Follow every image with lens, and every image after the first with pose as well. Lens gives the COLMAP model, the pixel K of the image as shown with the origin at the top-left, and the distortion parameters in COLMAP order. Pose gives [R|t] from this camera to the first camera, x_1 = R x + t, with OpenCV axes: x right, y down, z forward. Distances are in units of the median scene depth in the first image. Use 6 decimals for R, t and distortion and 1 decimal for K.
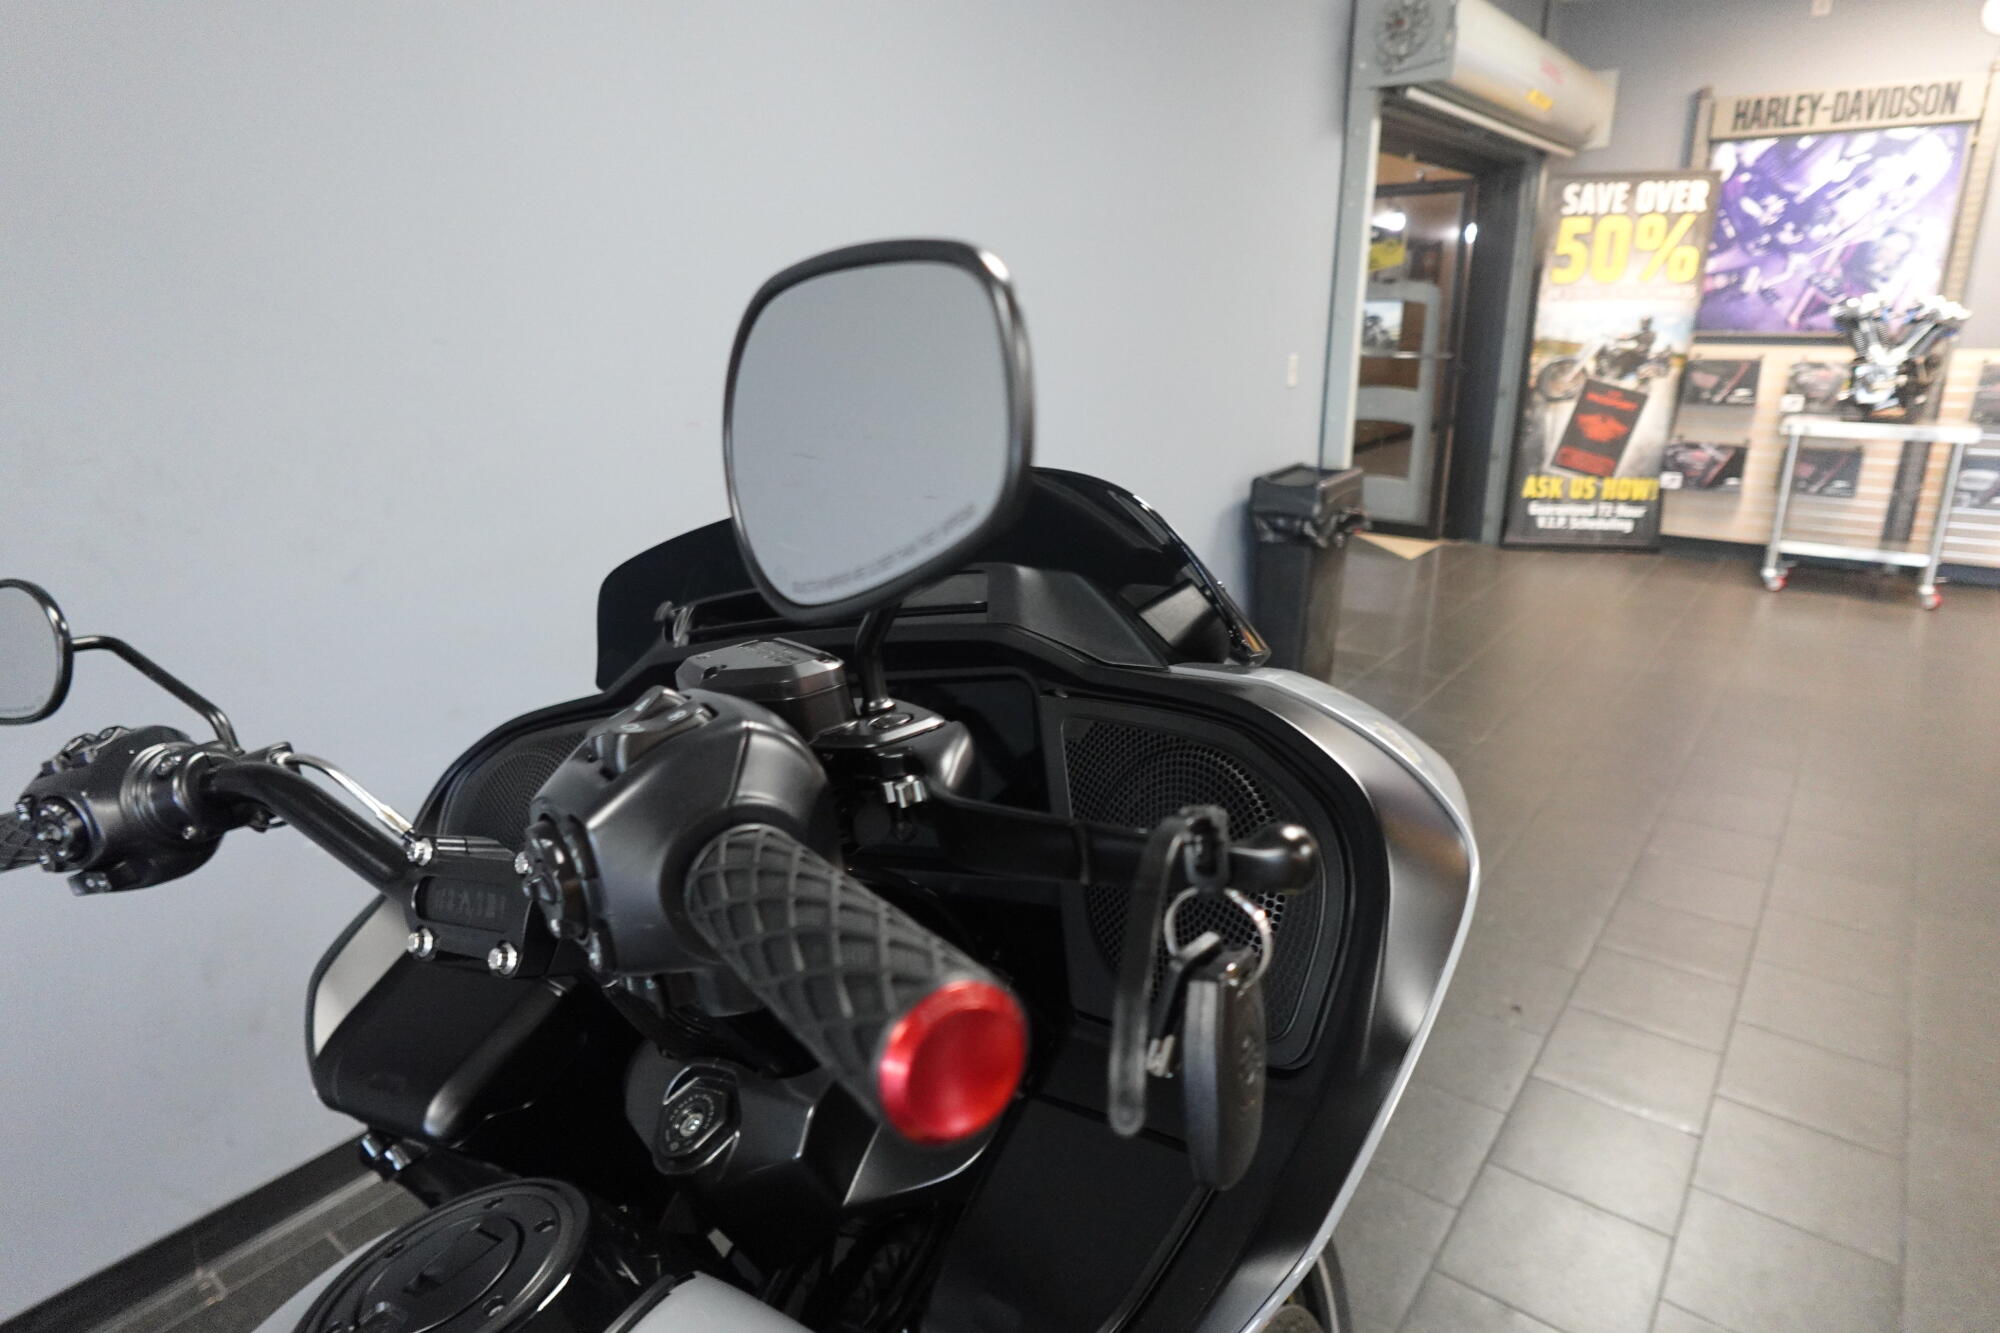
lens RADIAL K [[1135.5, 0, 996.7], [0, 1135.5, 662.7], [0, 0, 1]] dist [0.004812, -0.003073]
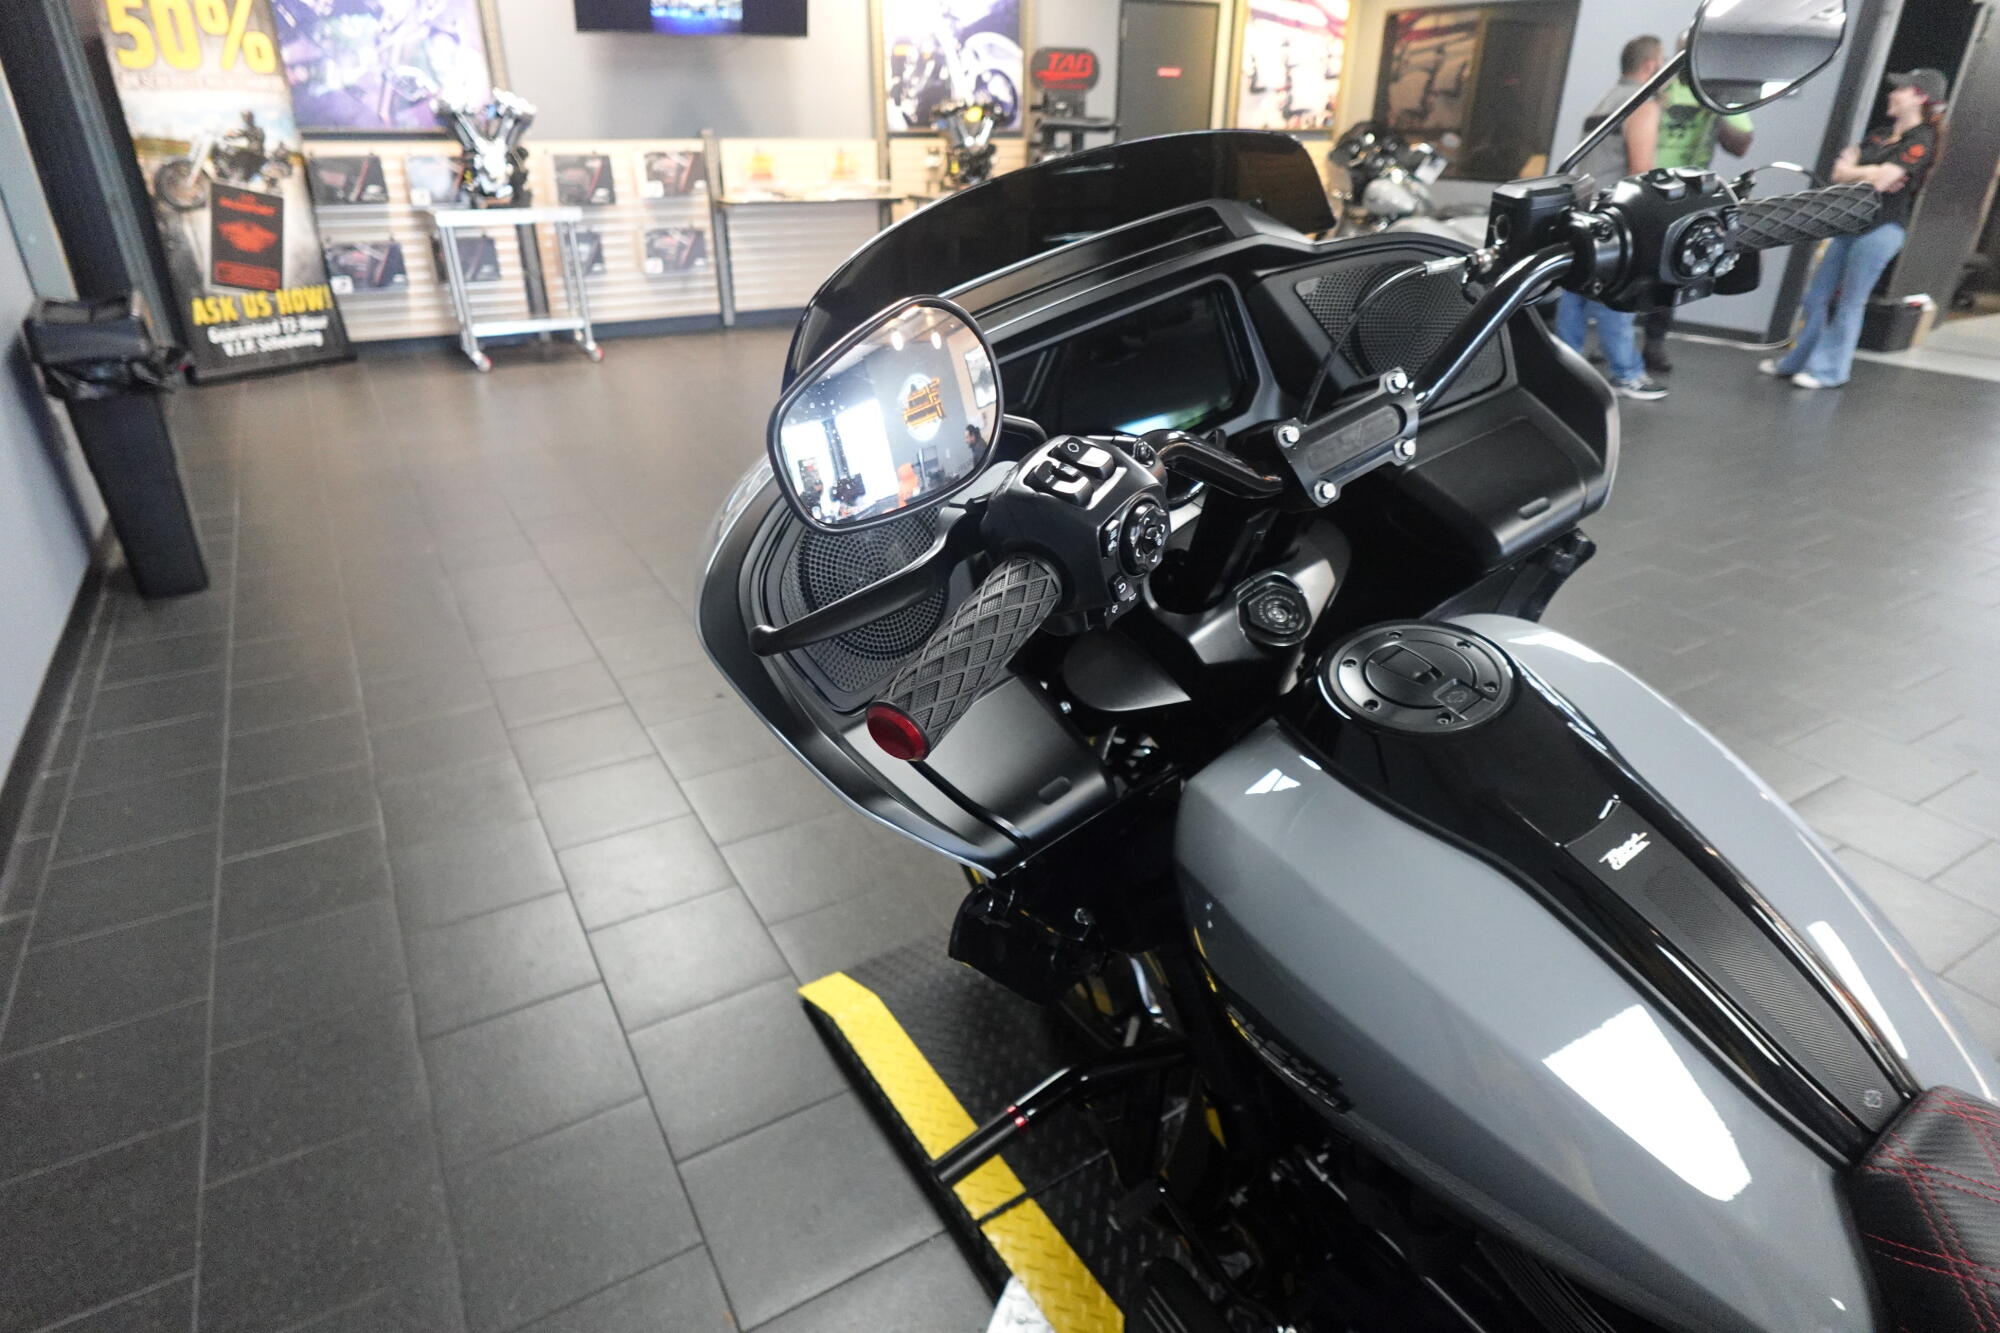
lens RADIAL K [[1135.5, 0, 996.7], [0, 1135.5, 662.7], [0, 0, 1]] dist [0.004812, -0.003073]
pose [[0.366141, -0.393351, 0.843336, -0.171517], [0.271914, 0.911939, 0.307296, -0.008024], [-0.889946, 0.116801, 0.440856, 0.084470]]
